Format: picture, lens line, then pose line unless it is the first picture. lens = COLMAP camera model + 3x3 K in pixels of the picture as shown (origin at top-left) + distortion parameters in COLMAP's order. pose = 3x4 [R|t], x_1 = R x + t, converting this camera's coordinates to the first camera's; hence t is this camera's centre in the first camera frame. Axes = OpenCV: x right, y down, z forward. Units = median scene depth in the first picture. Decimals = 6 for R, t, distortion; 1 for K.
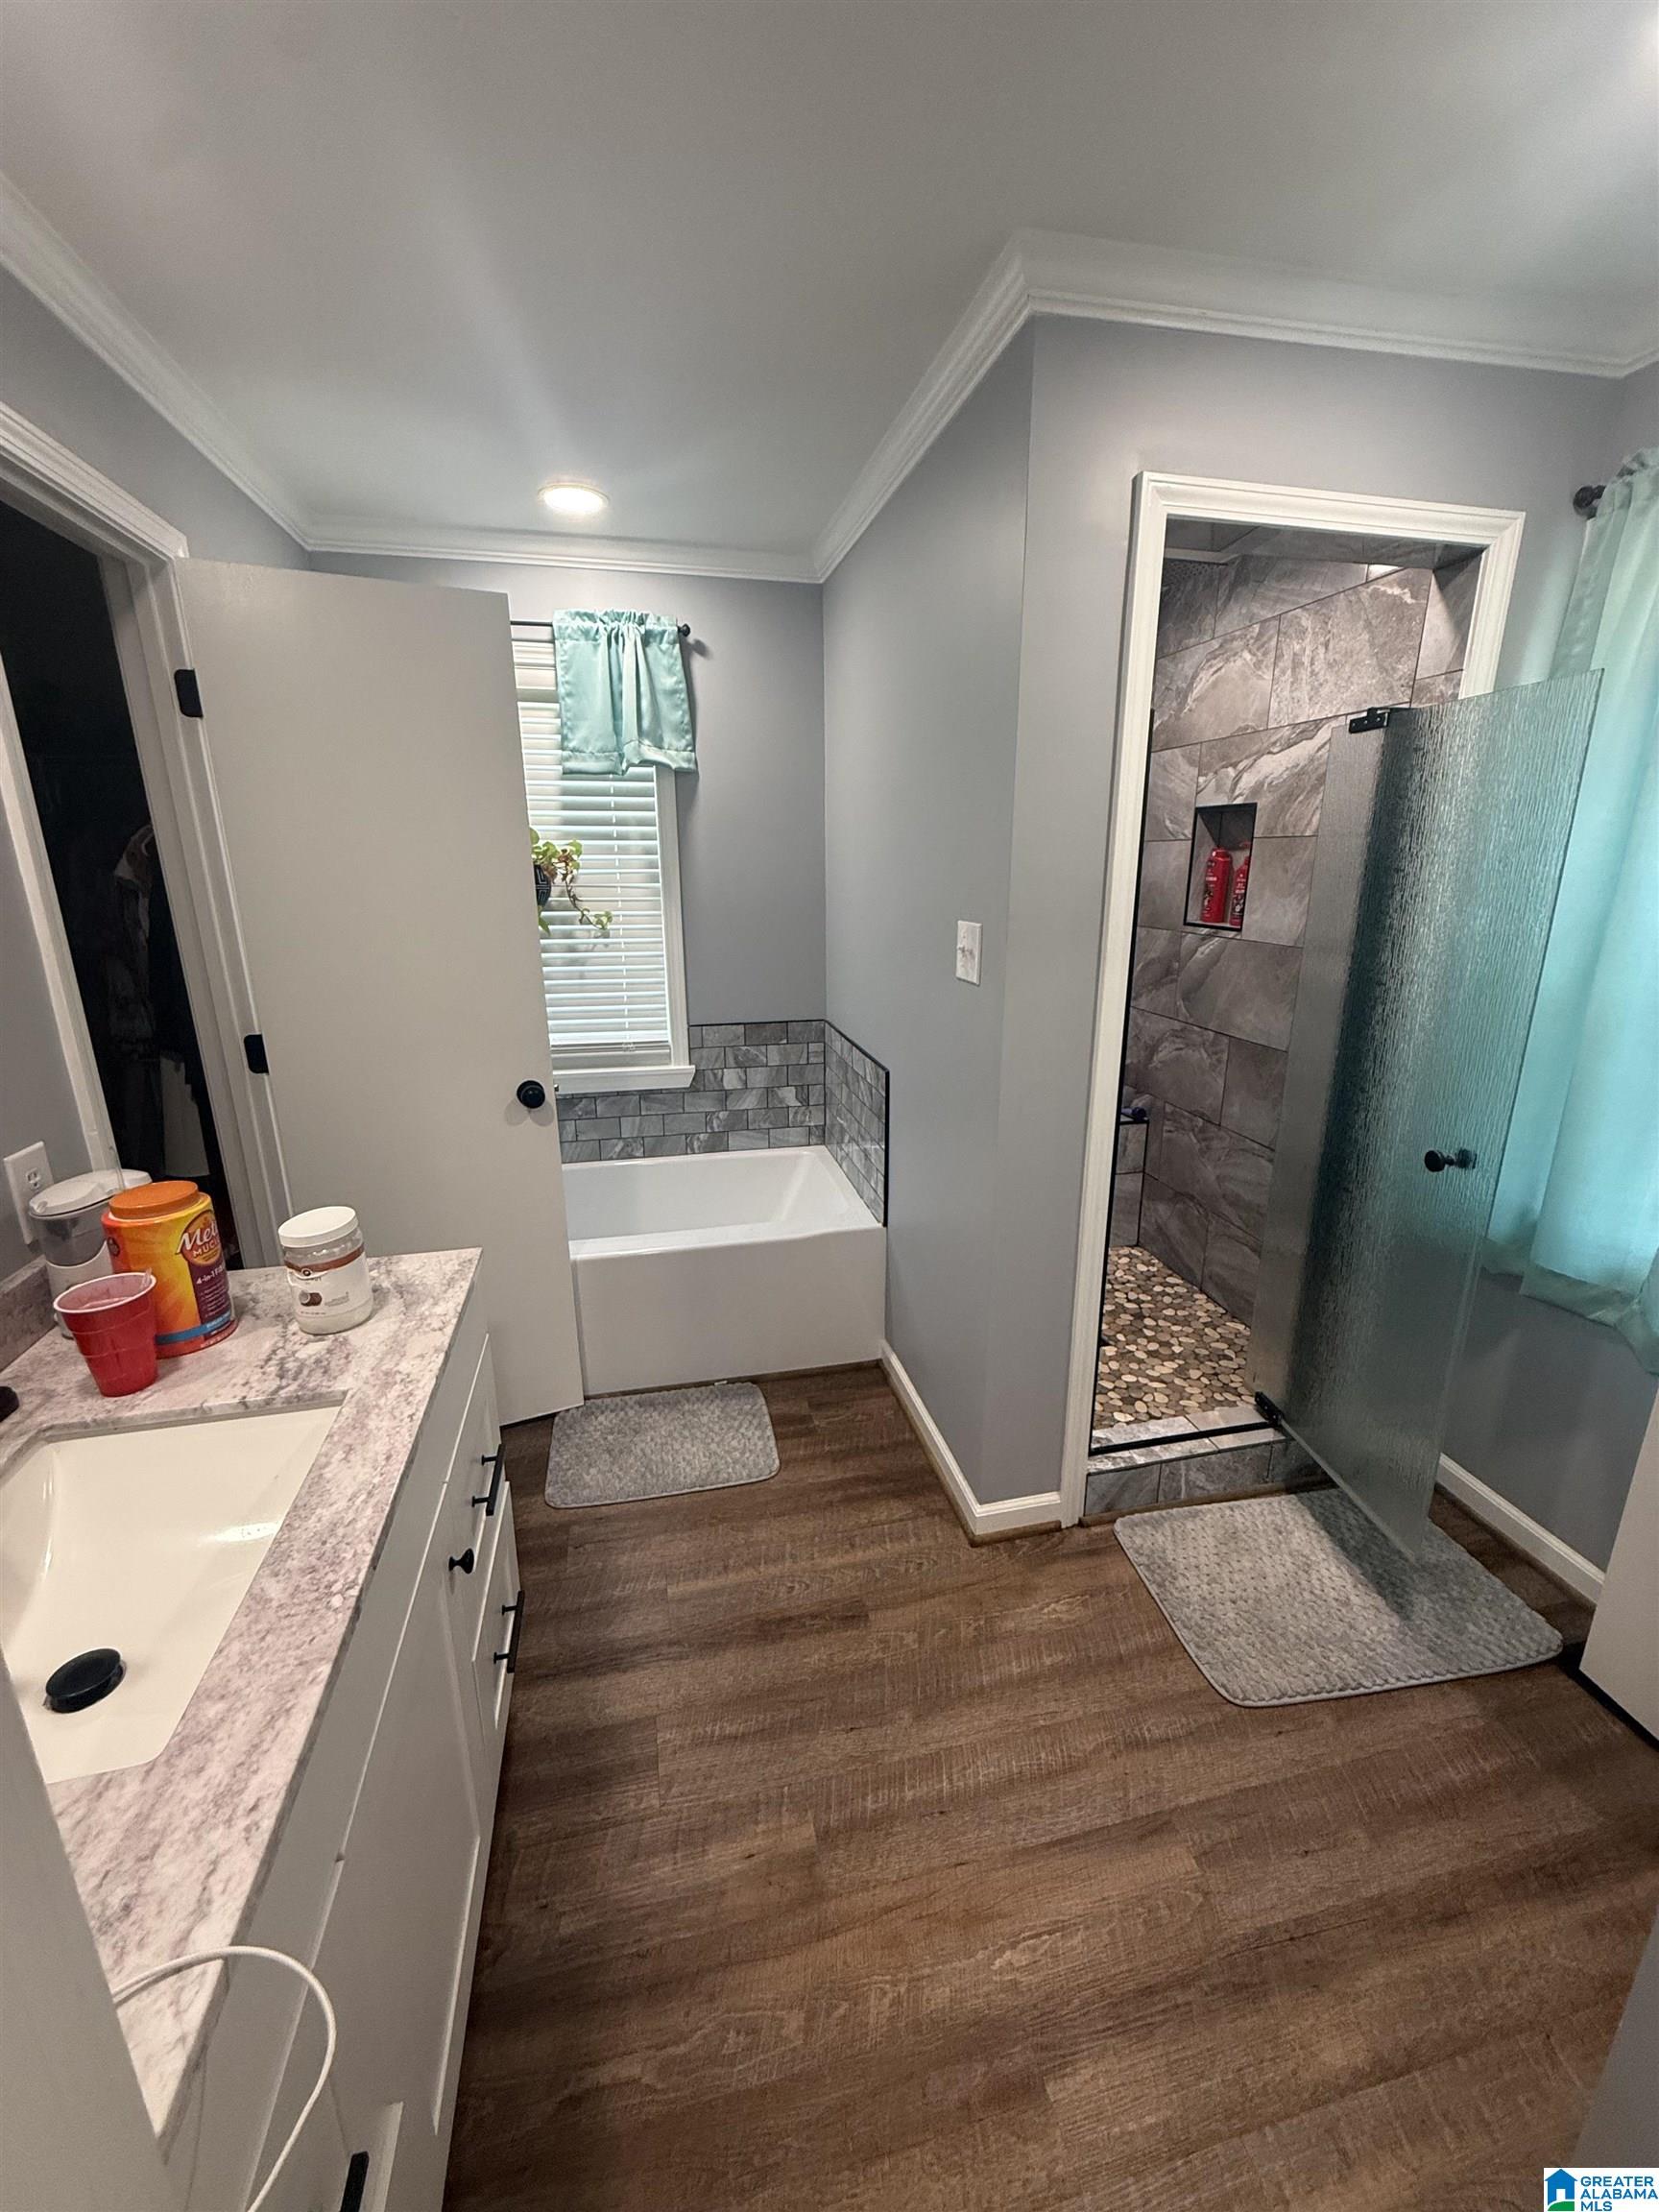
lens RADIAL K [[914.7, 0, 839.5], [0, 914.7, 1109.7], [0, 0, 1]] dist [-0.001707, 0.000766]
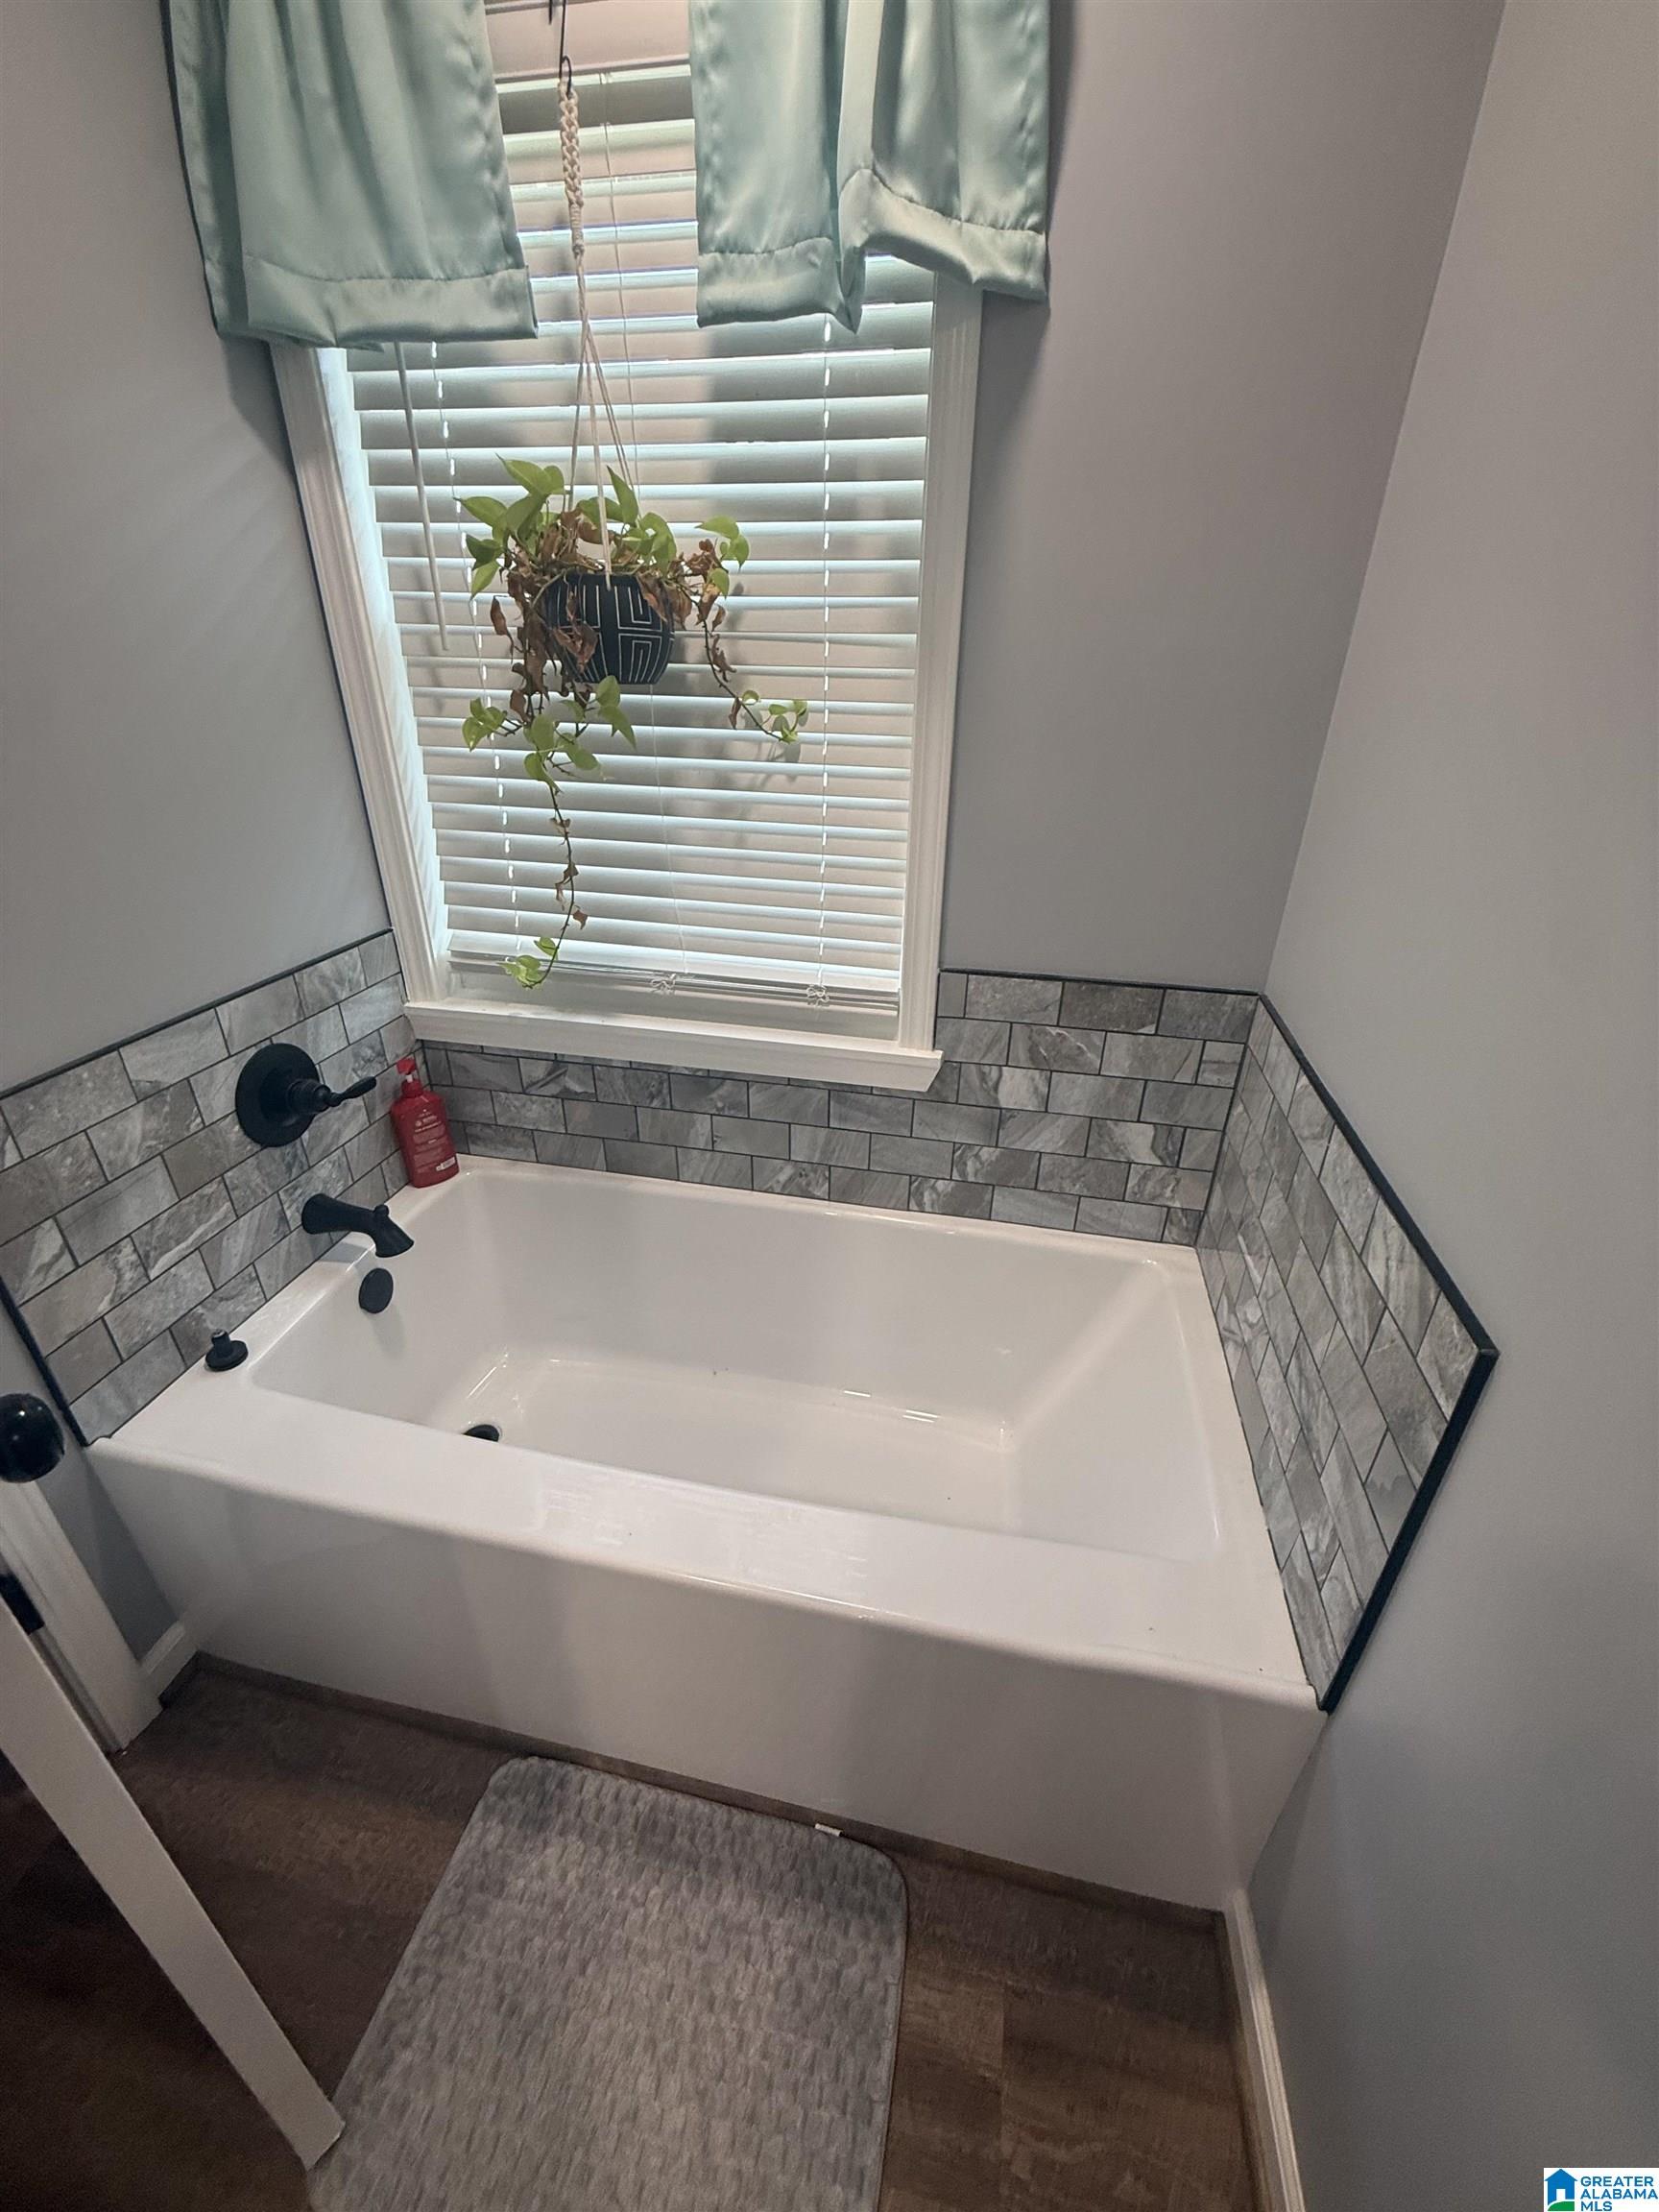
lens RADIAL K [[914.7, 0, 818.0], [0, 914.7, 1119.9], [0, 0, 1]] dist [-0.001707, 0.000766]
pose [[0.904501, 0.204279, -0.374363, -0.033313], [-0.127554, 0.967216, 0.219596, -0.117838], [0.406949, -0.150874, 0.900905, 0.573367]]
